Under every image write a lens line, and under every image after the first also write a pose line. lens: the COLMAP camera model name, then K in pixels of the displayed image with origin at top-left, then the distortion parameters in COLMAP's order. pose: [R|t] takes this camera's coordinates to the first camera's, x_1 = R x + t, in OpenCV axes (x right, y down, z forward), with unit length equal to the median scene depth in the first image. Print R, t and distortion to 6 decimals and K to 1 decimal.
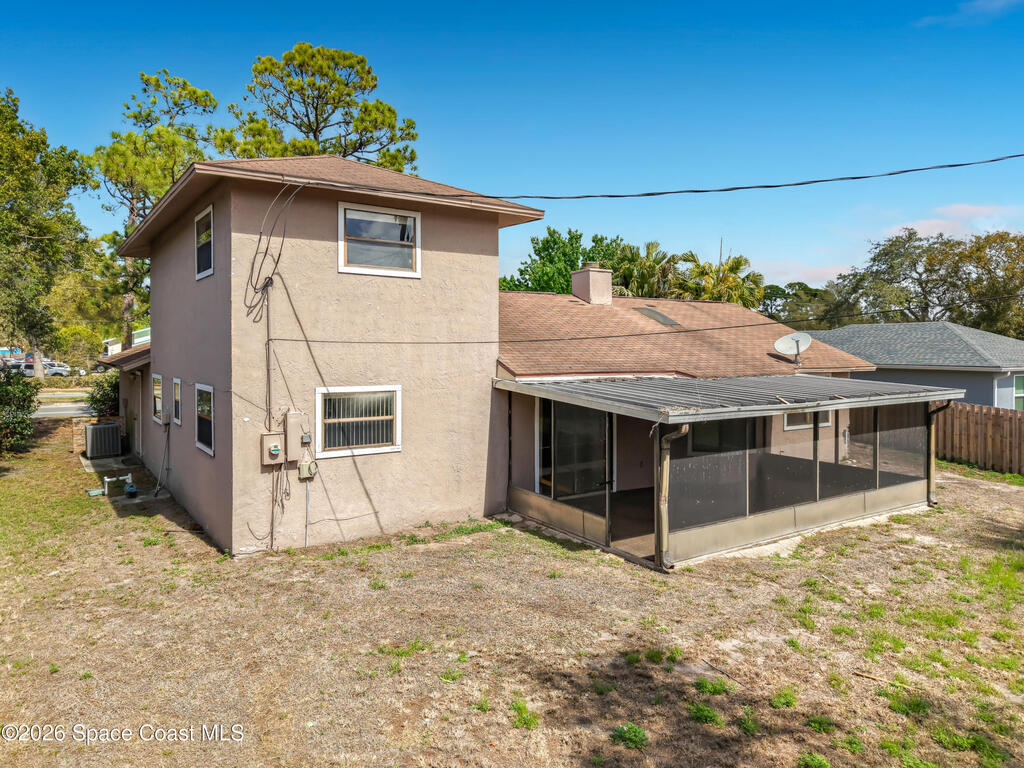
lens RADIAL K [[705.4, 0, 511.2], [0, 705.4, 367.4], [0, 0, 1]] dist [0.020910, -0.024517]
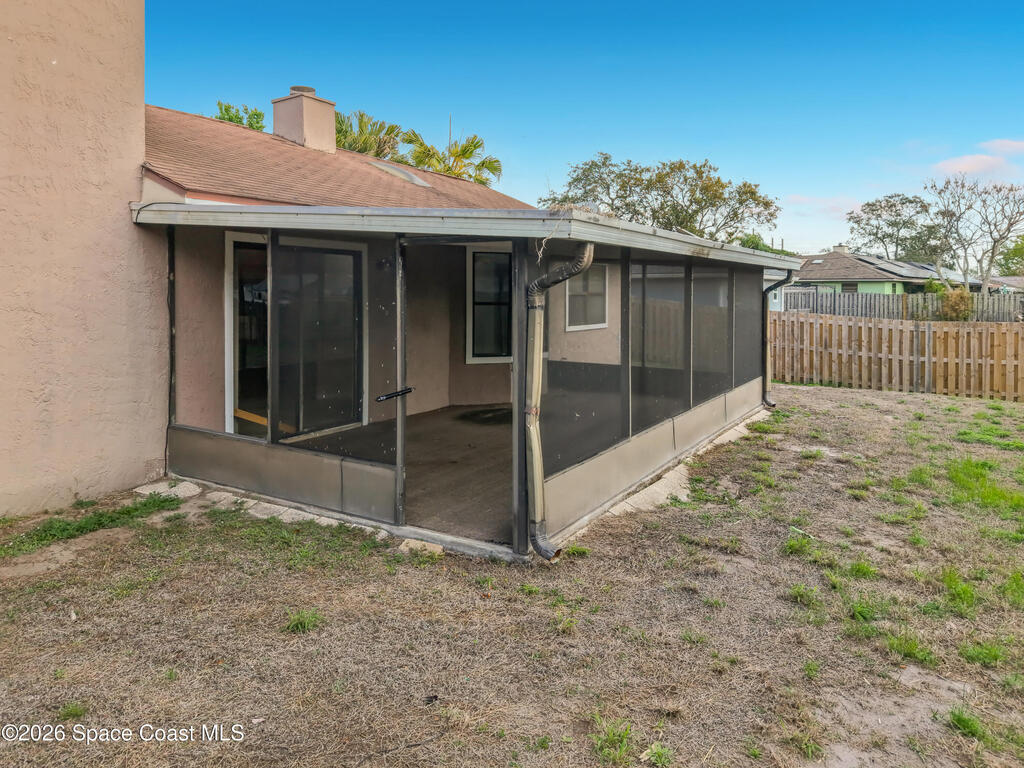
lens RADIAL K [[721.9, 0, 500.5], [0, 721.9, 302.1], [0, 0, 1]] dist [0.023208, -0.021835]
pose [[0.909180, -0.008861, 0.416310, -0.004048], [0.016328, 0.999763, -0.014379, 0.103471], [-0.416084, 0.019871, 0.909109, 0.491657]]
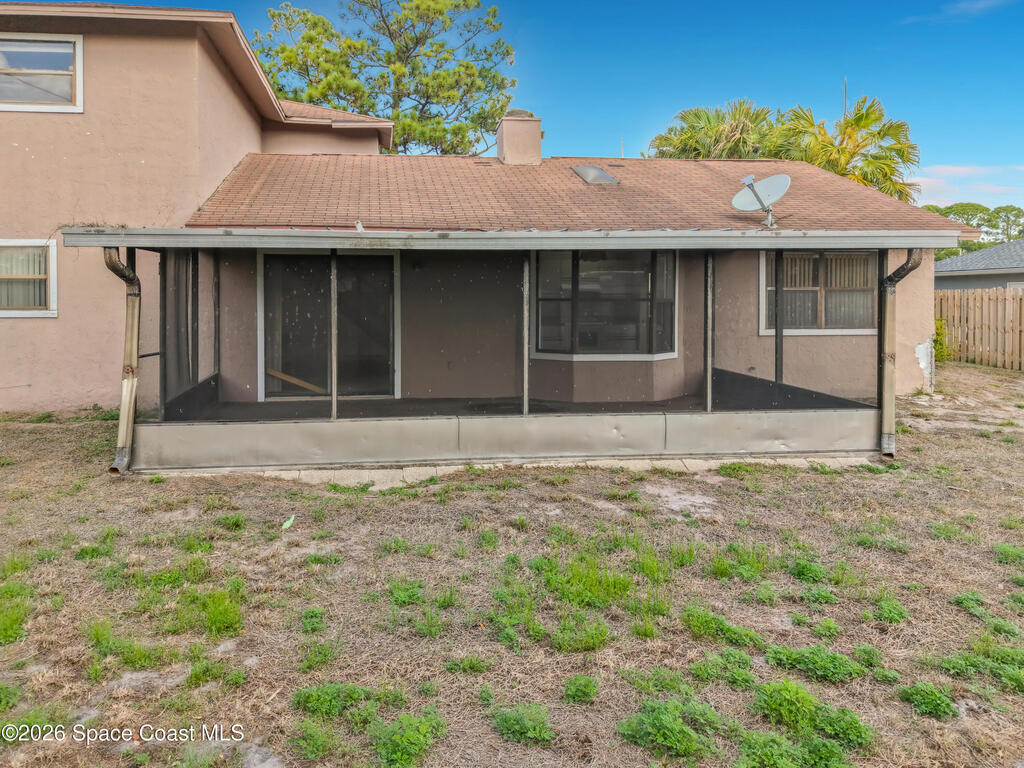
lens RADIAL K [[732.3, 0, 475.7], [0, 732.3, 321.2], [0, 0, 1]] dist [-0.002787, -0.002107]
pose [[0.865777, 0.004889, -0.500406, 0.733291], [-0.010709, 0.999904, -0.008759, 0.127345], [0.500315, 0.012942, 0.865747, 0.494204]]
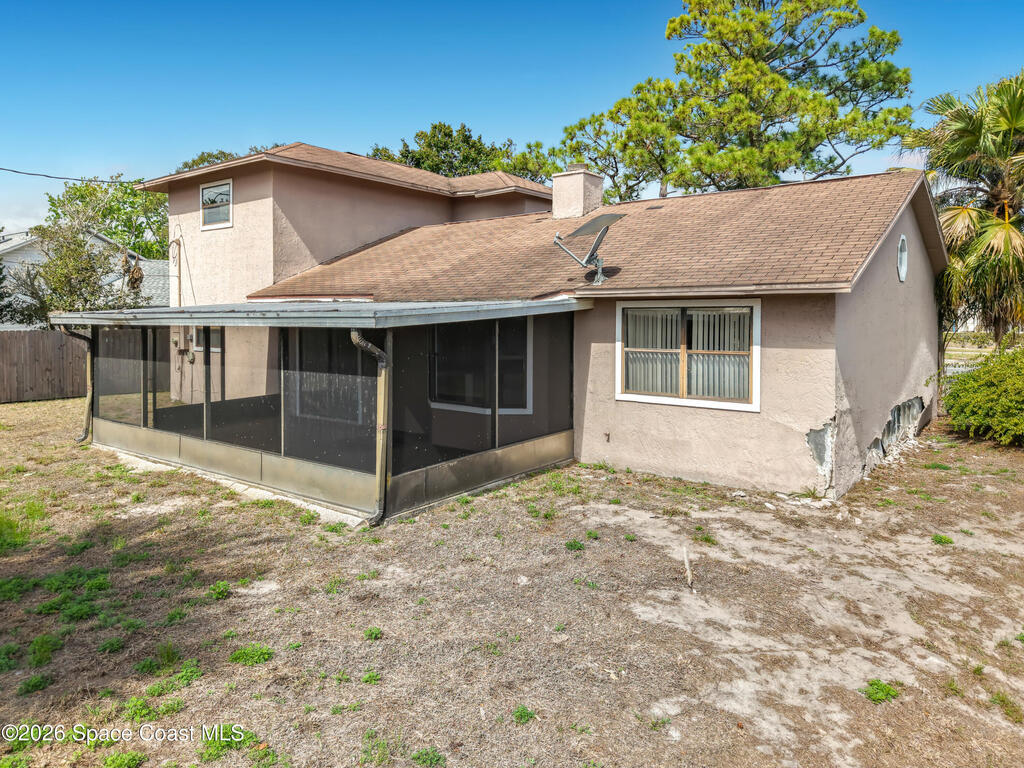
lens RADIAL K [[705.4, 0, 511.2], [0, 705.4, 367.4], [0, 0, 1]] dist [0.020910, -0.024517]
pose [[0.265426, 0.064216, -0.961990, 1.375931], [-0.040261, 0.997647, 0.055488, 0.051104], [0.963290, 0.024002, 0.267387, 1.180660]]
